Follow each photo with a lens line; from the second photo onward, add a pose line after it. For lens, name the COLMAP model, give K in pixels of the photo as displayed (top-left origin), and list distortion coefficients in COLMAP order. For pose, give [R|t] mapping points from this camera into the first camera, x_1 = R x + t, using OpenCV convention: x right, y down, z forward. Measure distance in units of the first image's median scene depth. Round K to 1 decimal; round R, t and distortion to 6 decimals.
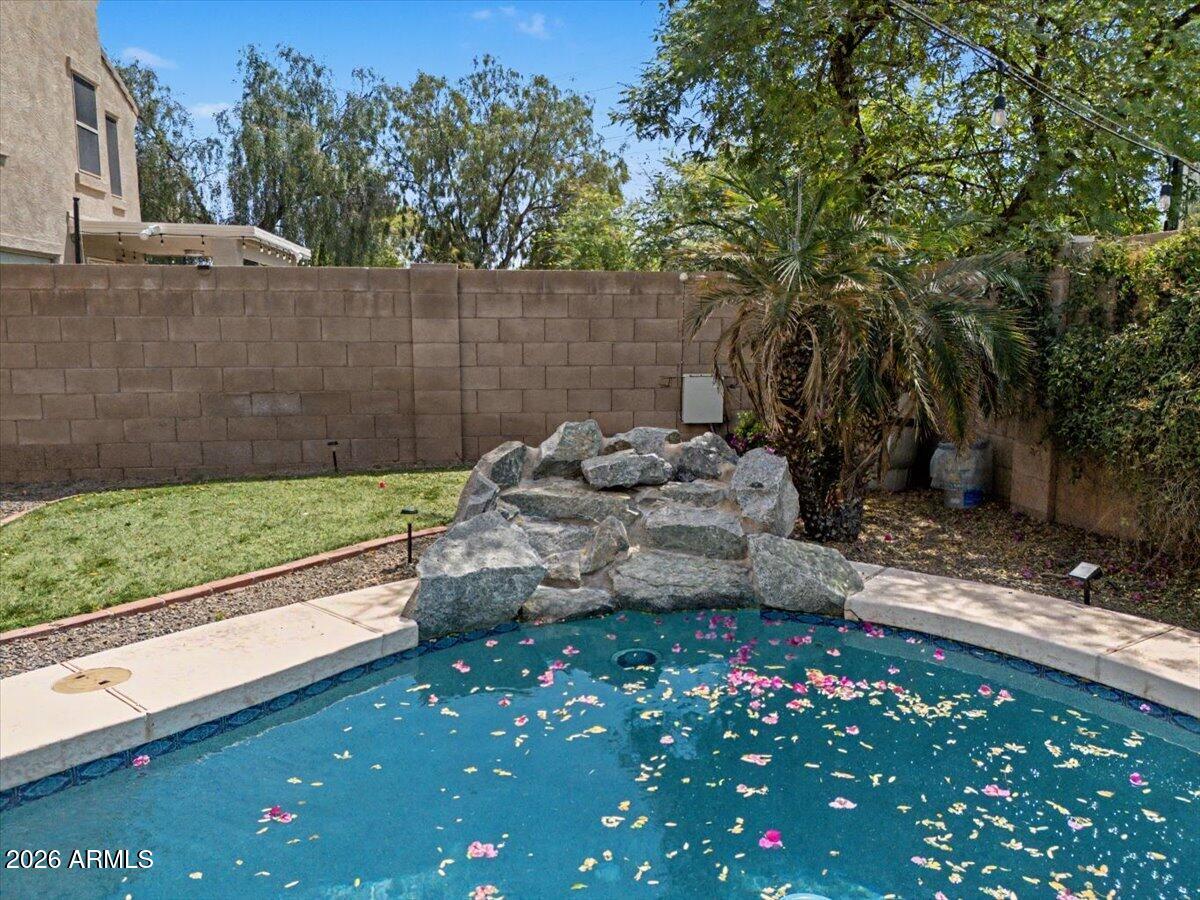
lens RADIAL K [[894.3, 0, 599.8], [0, 894.3, 449.5], [0, 0, 1]] dist [0.042447, 0.001610]
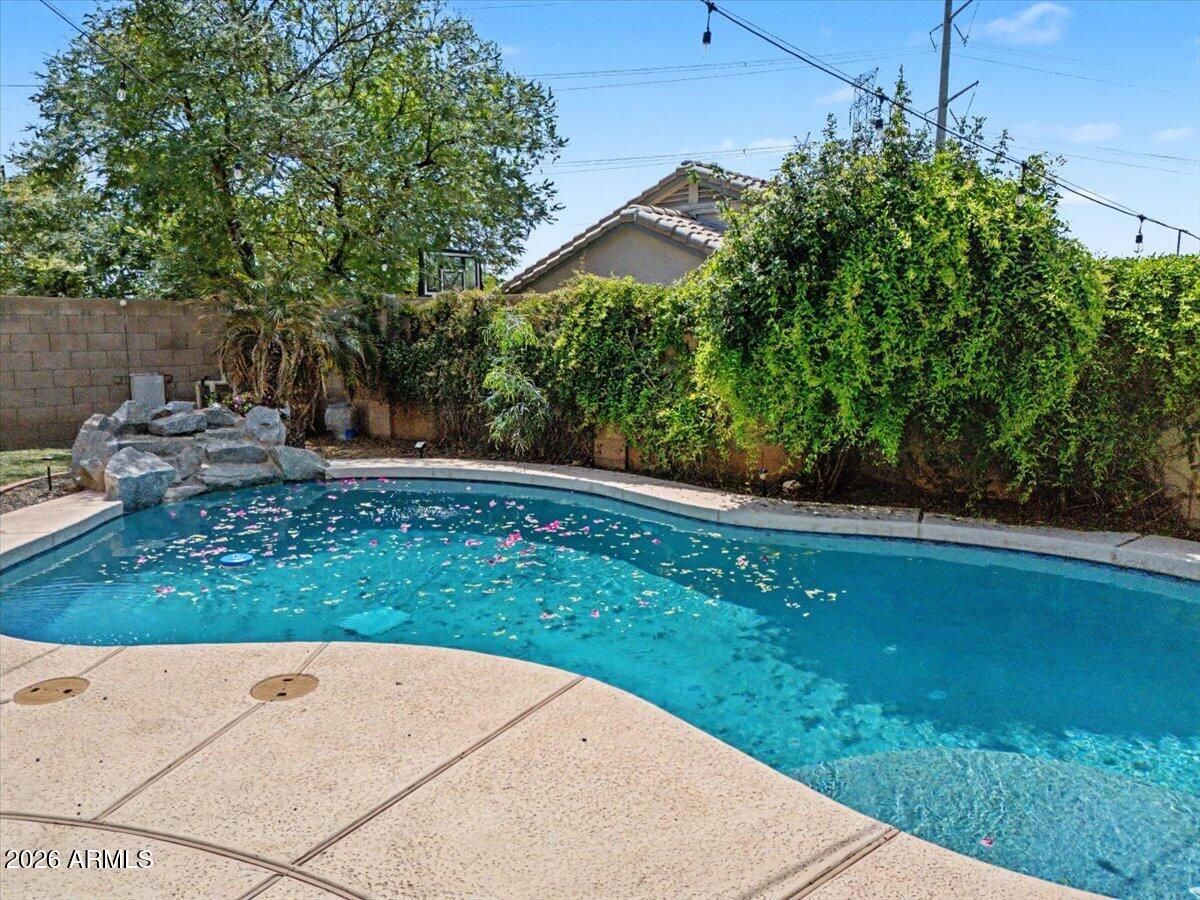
lens RADIAL K [[894.3, 0, 599.9], [0, 894.3, 449.9], [0, 0, 1]] dist [0.042447, 0.001610]
pose [[0.713245, -0.097884, 0.694047, -0.627963], [0.101663, 0.994177, 0.035738, 0.094313], [-0.693503, 0.045069, 0.719043, -0.838363]]
